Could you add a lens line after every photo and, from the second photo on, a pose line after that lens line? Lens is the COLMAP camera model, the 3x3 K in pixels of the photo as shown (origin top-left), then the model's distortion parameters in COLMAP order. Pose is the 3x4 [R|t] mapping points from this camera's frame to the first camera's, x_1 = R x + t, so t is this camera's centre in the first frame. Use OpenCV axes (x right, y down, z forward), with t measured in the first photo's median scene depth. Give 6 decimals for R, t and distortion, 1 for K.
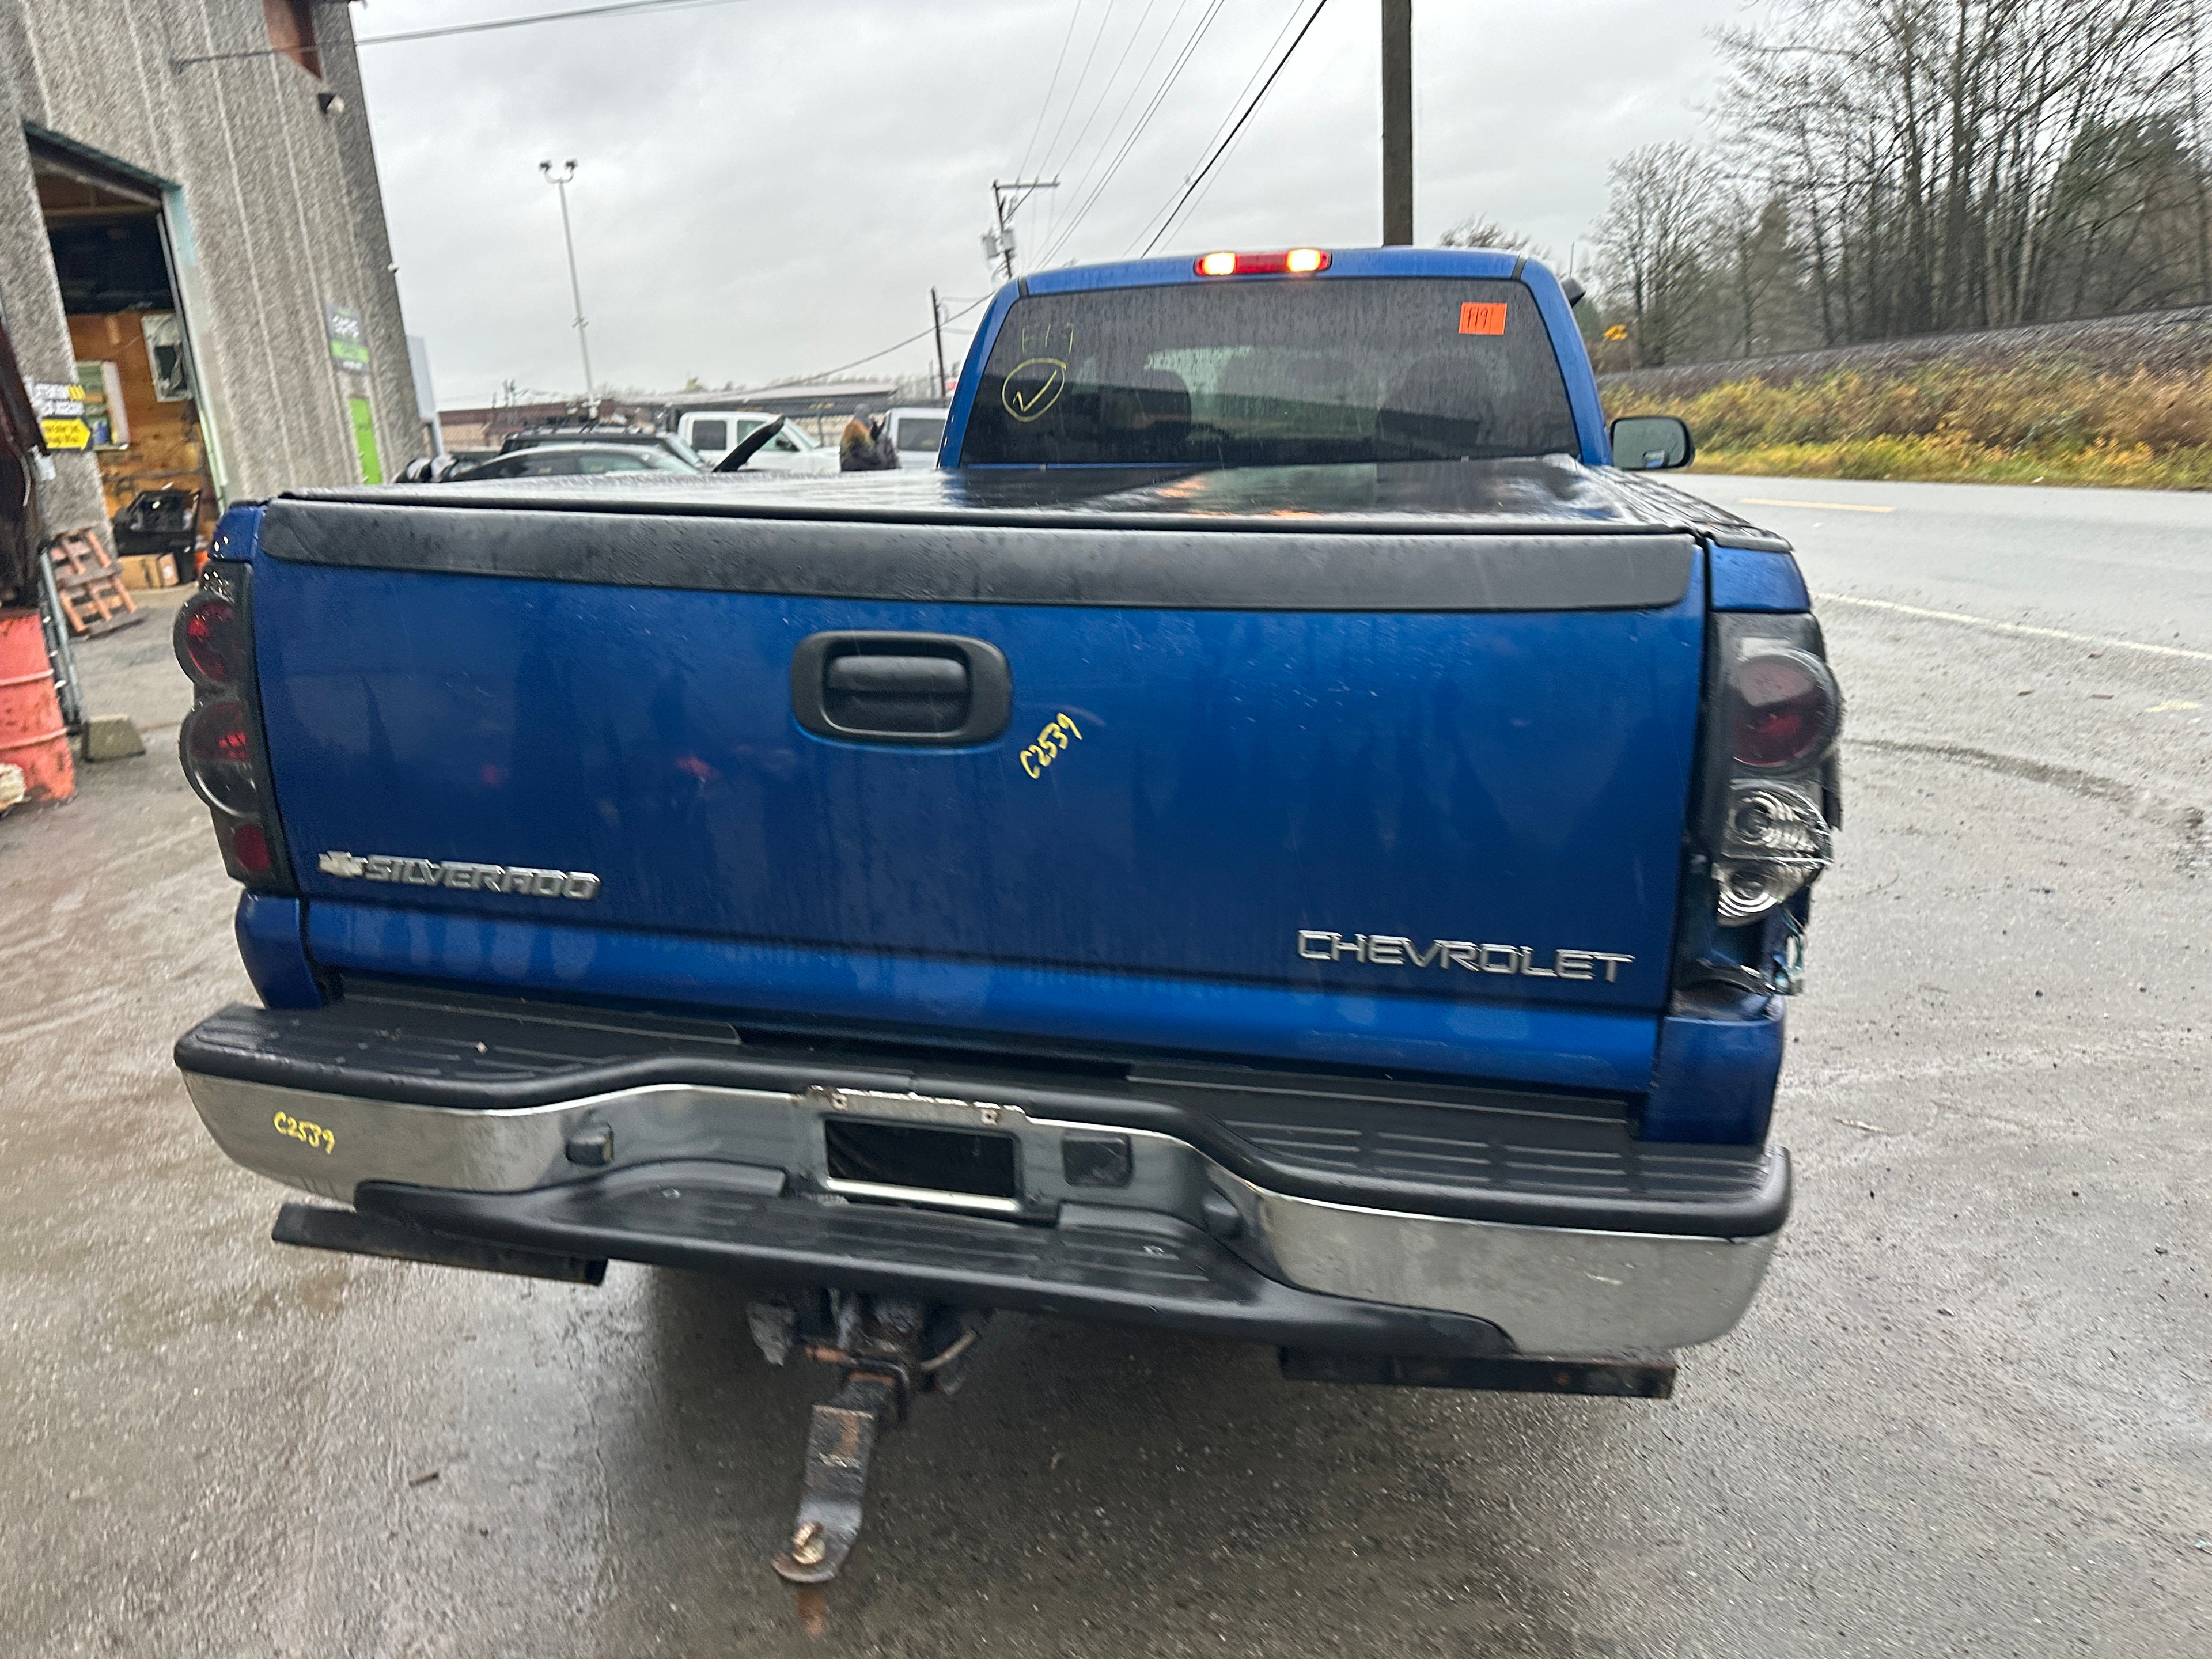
lens RADIAL K [[1557.3, 0, 1120.2], [0, 1557.3, 796.9], [0, 0, 1]] dist [0.030075, -0.032986]
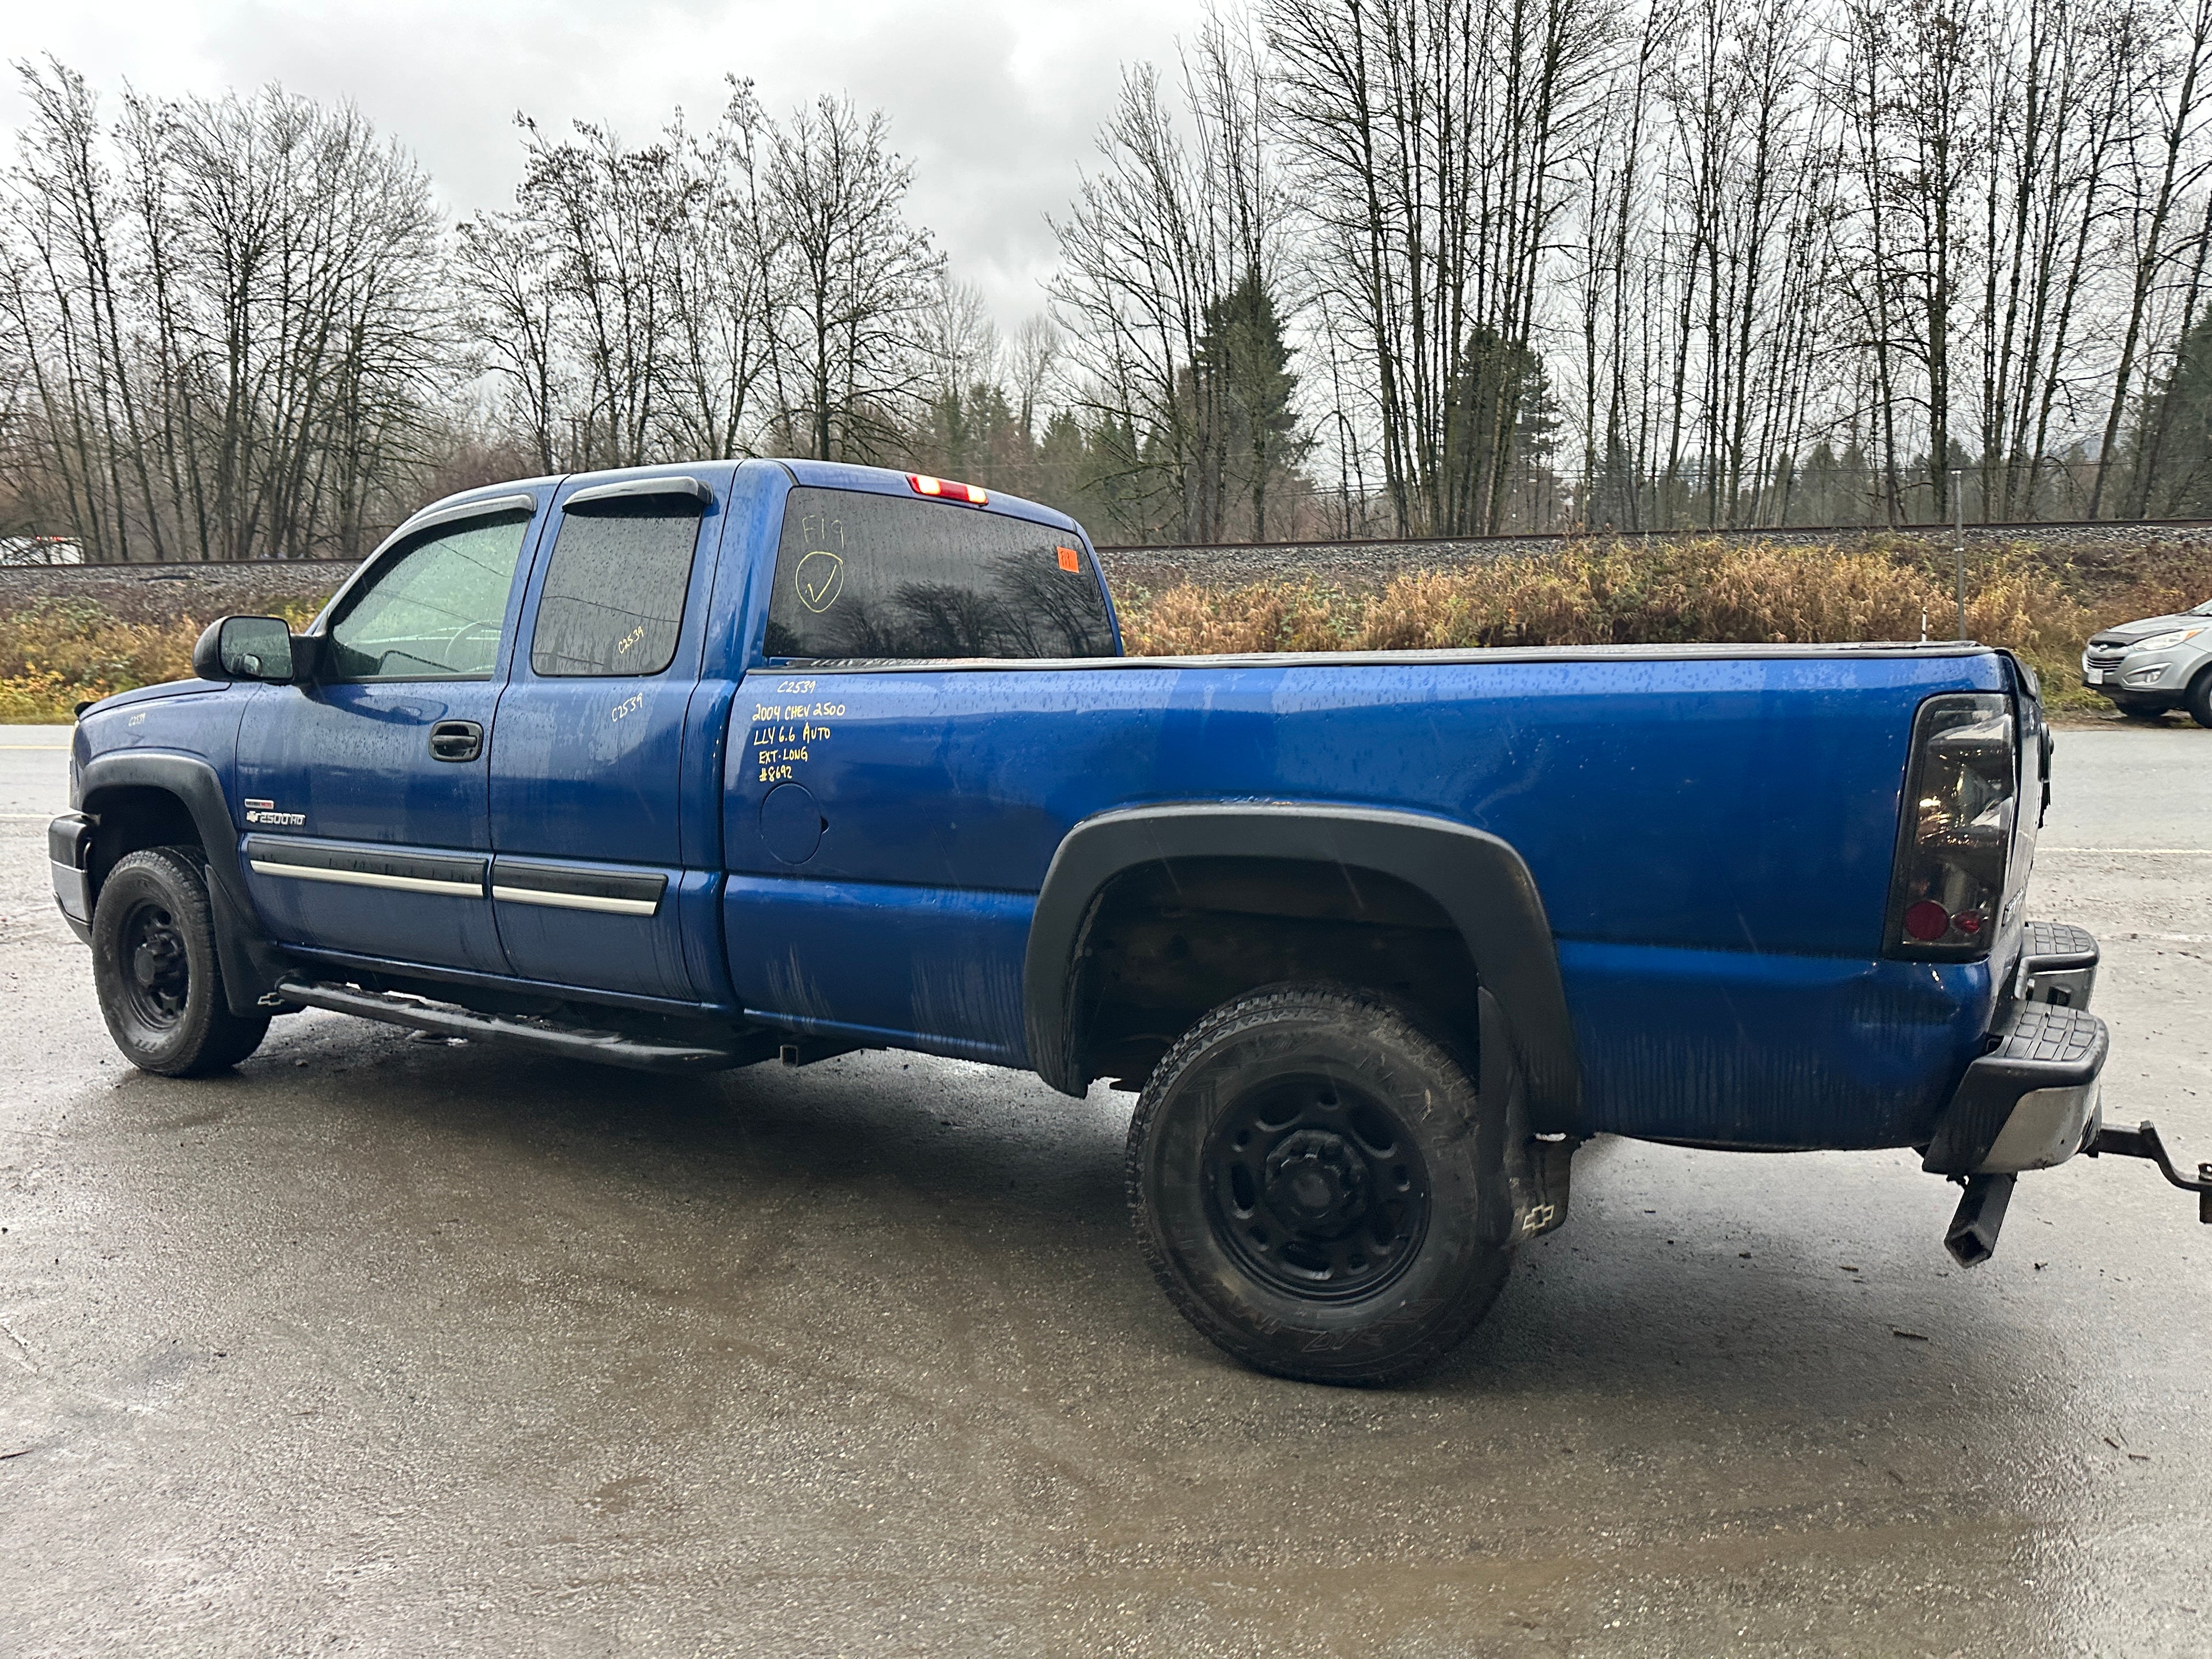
lens RADIAL K [[1557.3, 0, 1101.4], [0, 1557.3, 808.7], [0, 0, 1]] dist [0.030075, -0.032986]
pose [[0.329966, -0.060244, 0.942068, -0.218109], [0.201276, 0.979503, -0.007861, -0.020764], [-0.922285, 0.192210, 0.335329, 0.134970]]
